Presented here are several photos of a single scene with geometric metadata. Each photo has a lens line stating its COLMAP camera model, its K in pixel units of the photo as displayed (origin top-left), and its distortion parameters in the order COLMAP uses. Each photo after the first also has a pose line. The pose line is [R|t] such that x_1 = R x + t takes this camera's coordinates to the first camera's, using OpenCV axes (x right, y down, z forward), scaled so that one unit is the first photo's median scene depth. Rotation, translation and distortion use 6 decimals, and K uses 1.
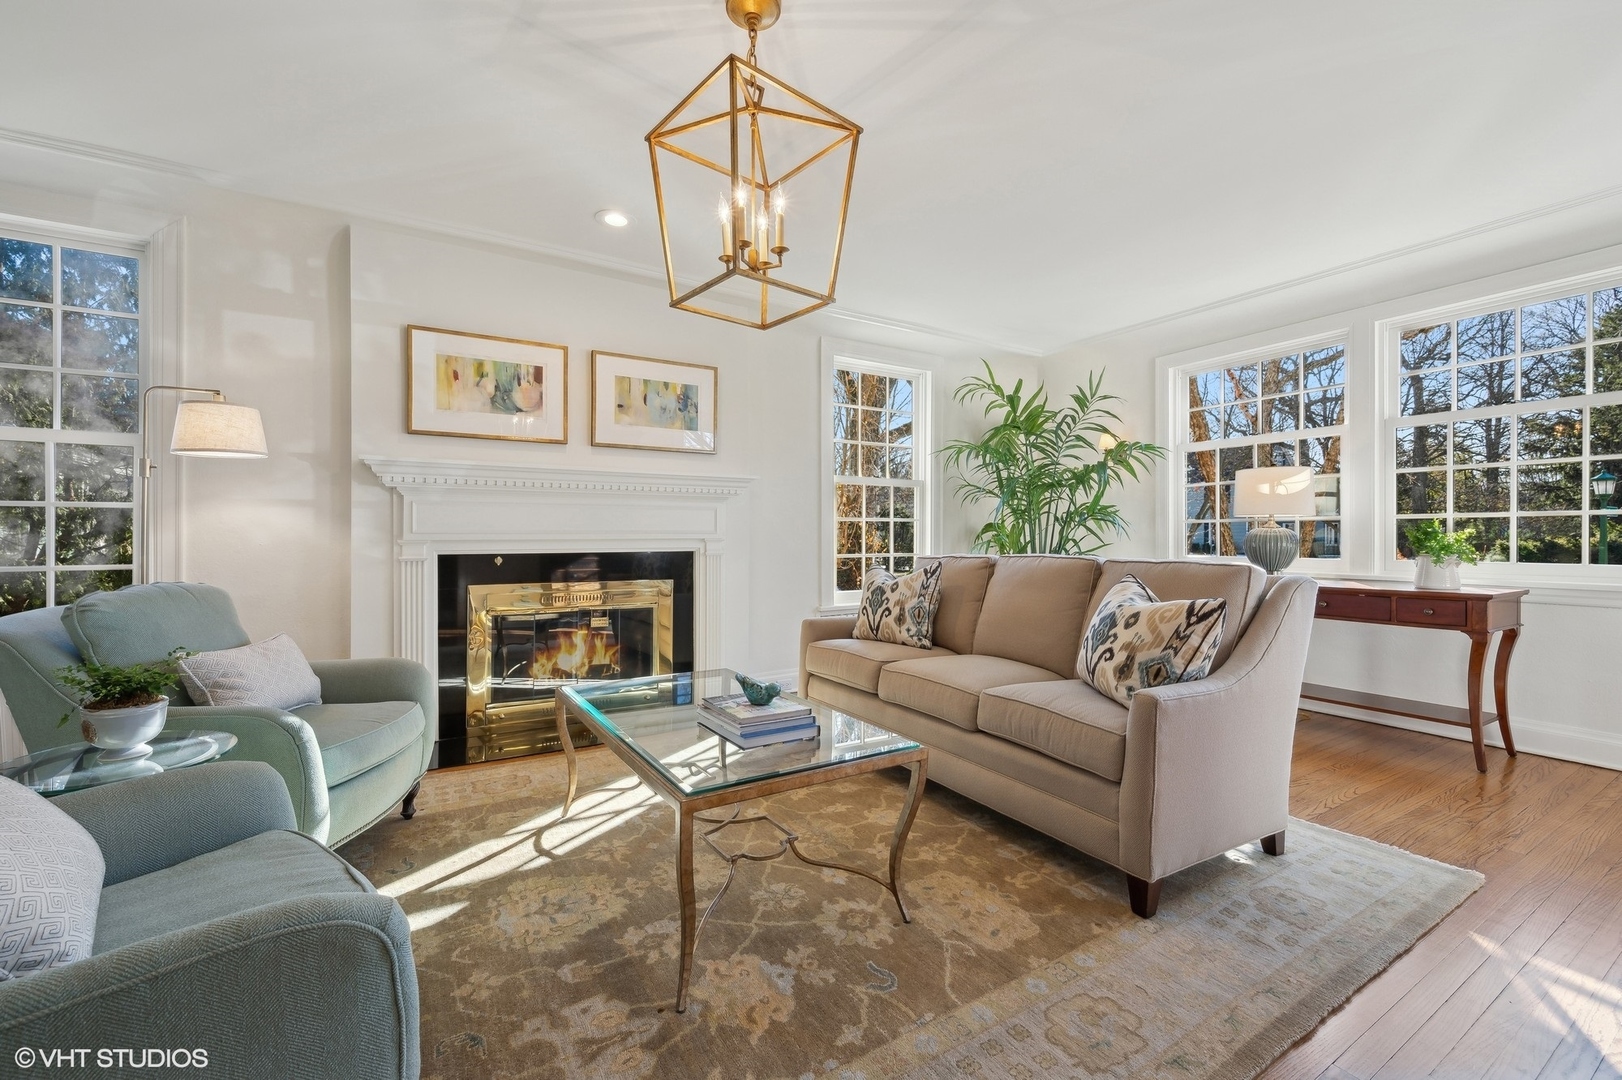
lens RADIAL K [[673.5, 0, 823.6], [0, 673.5, 534.0], [0, 0, 1]] dist [-0.004017, -0.000575]
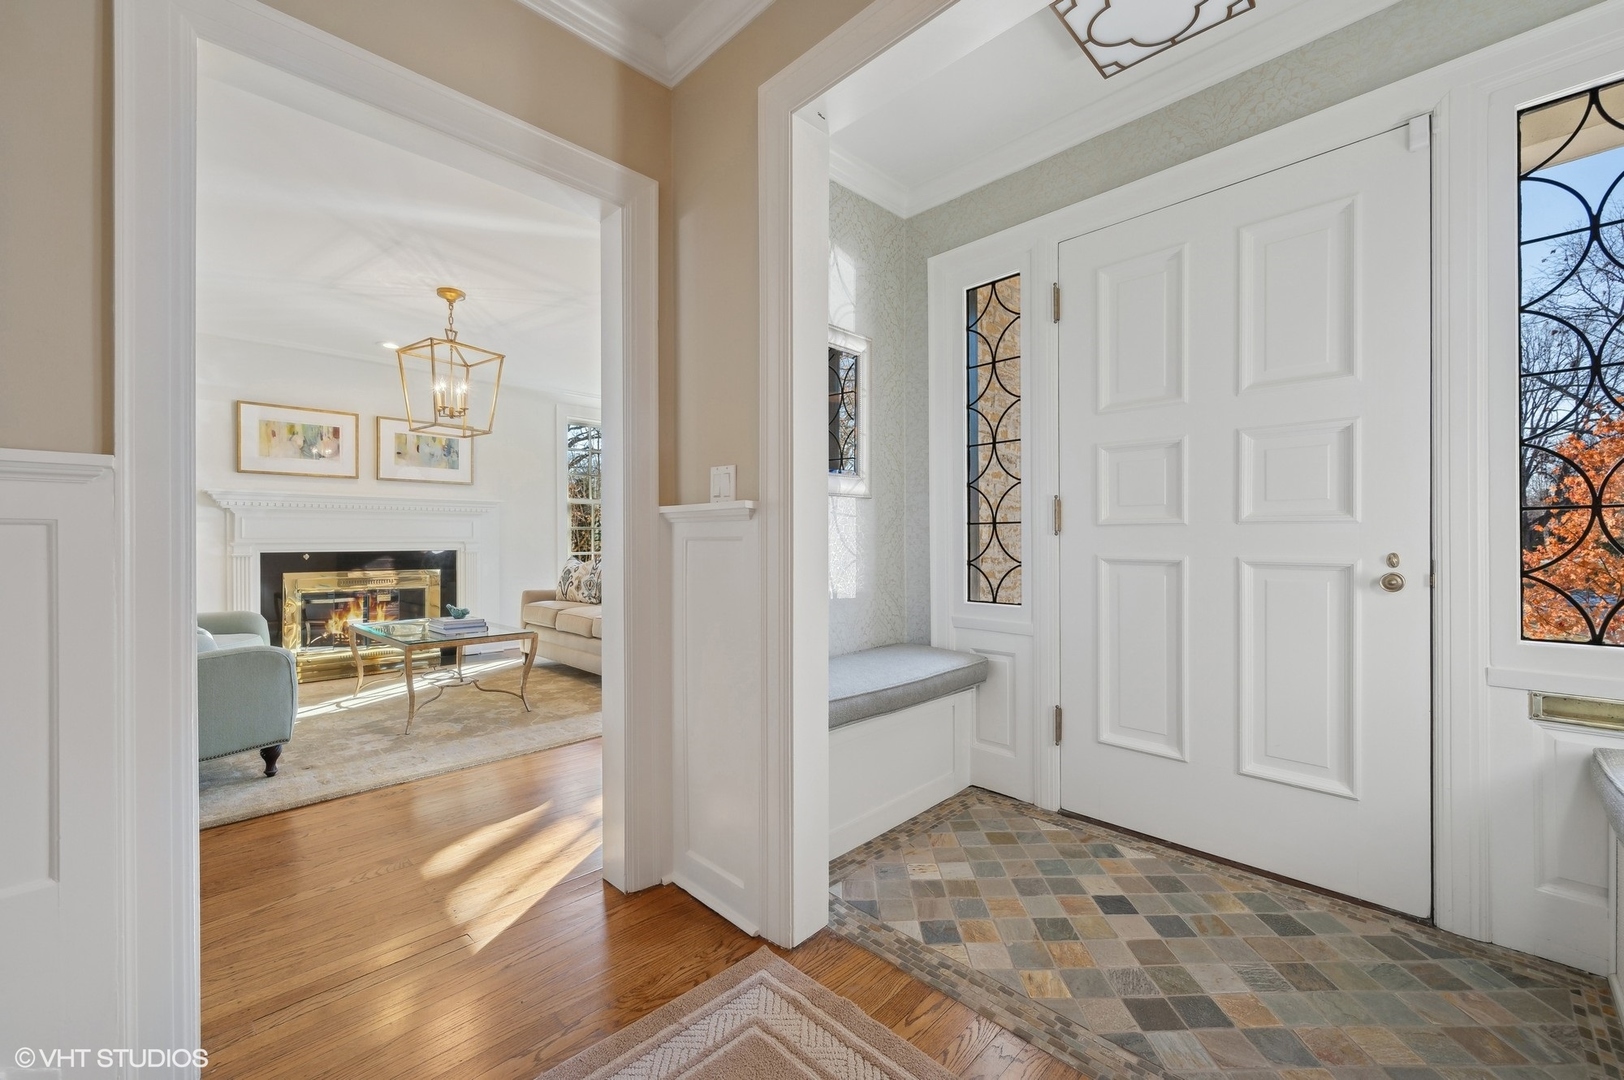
lens RADIAL K [[653.9, 0, 812.1], [0, 653.9, 539.1], [0, 0, 1]] dist [0.003695, -0.000203]
pose [[0.973104, -0.003830, 0.230336, 0.283405], [0.003960, 0.999992, -0.000103, 0.005153], [-0.230334, 0.001013, 0.973111, -0.695149]]
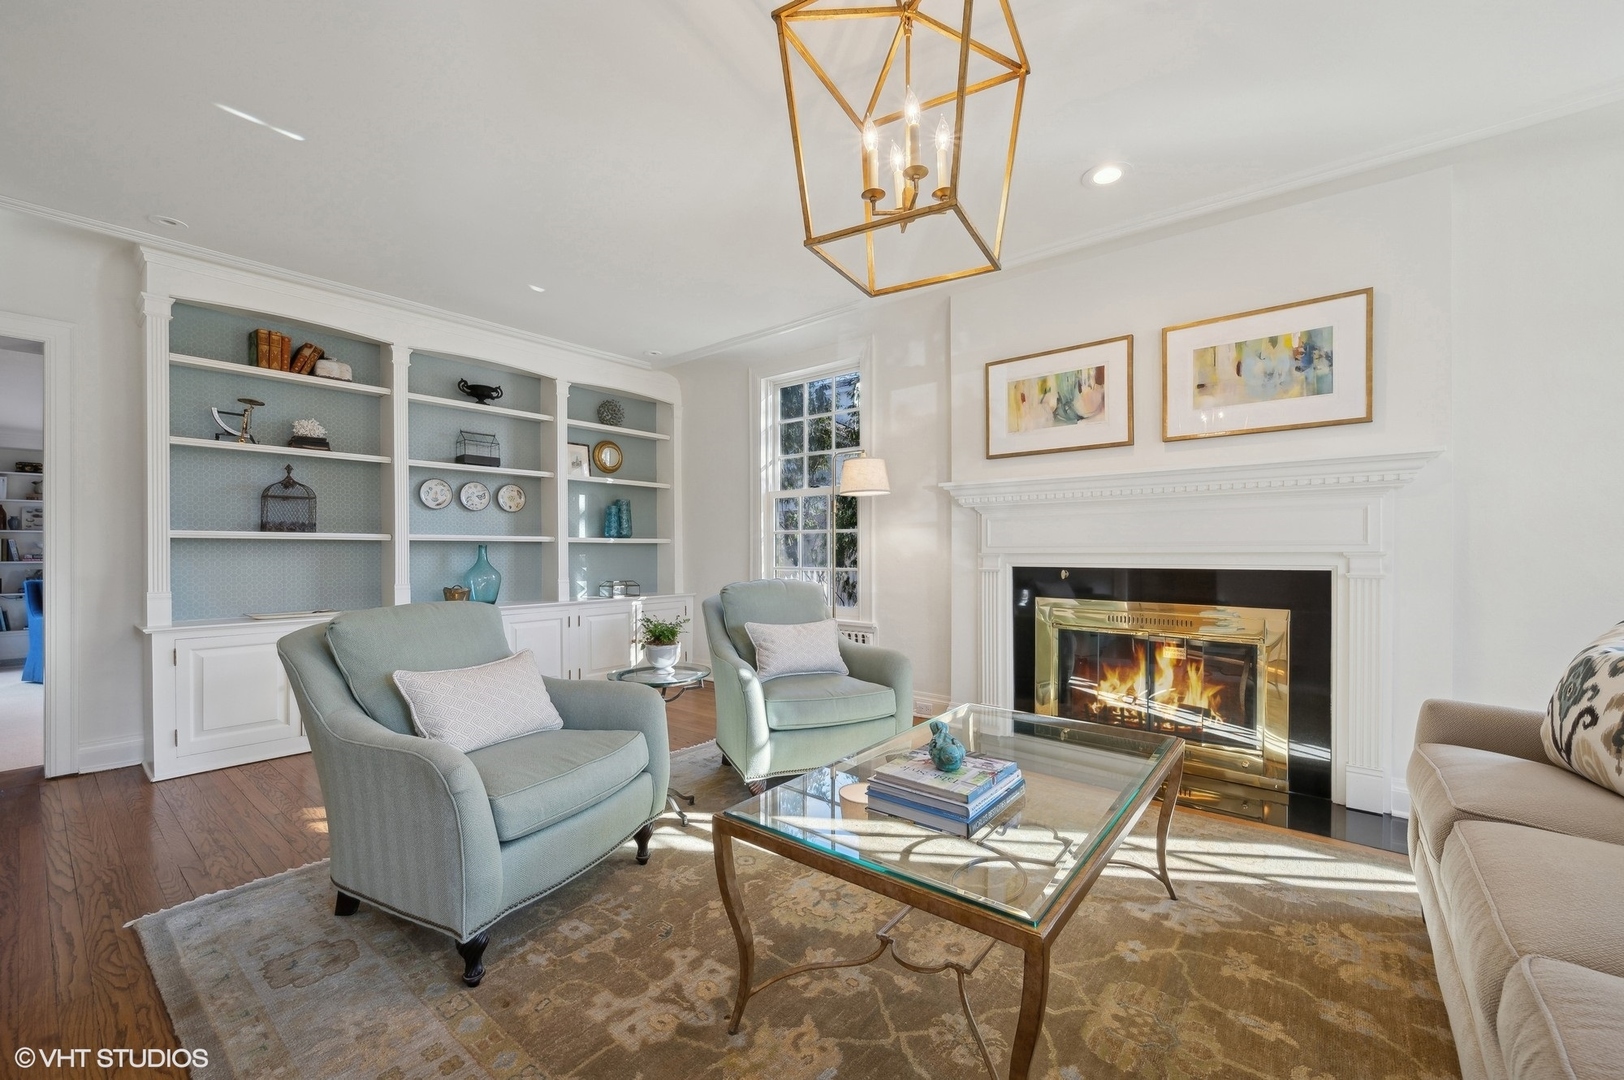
lens RADIAL K [[653.9, 0, 805.6], [0, 653.9, 546.0], [0, 0, 1]] dist [0.003695, -0.000203]
pose [[0.319495, -0.007479, -0.947558, 0.313480], [0.005751, 0.999966, -0.005953, 0.001946], [0.947570, -0.003548, 0.319527, 0.339092]]
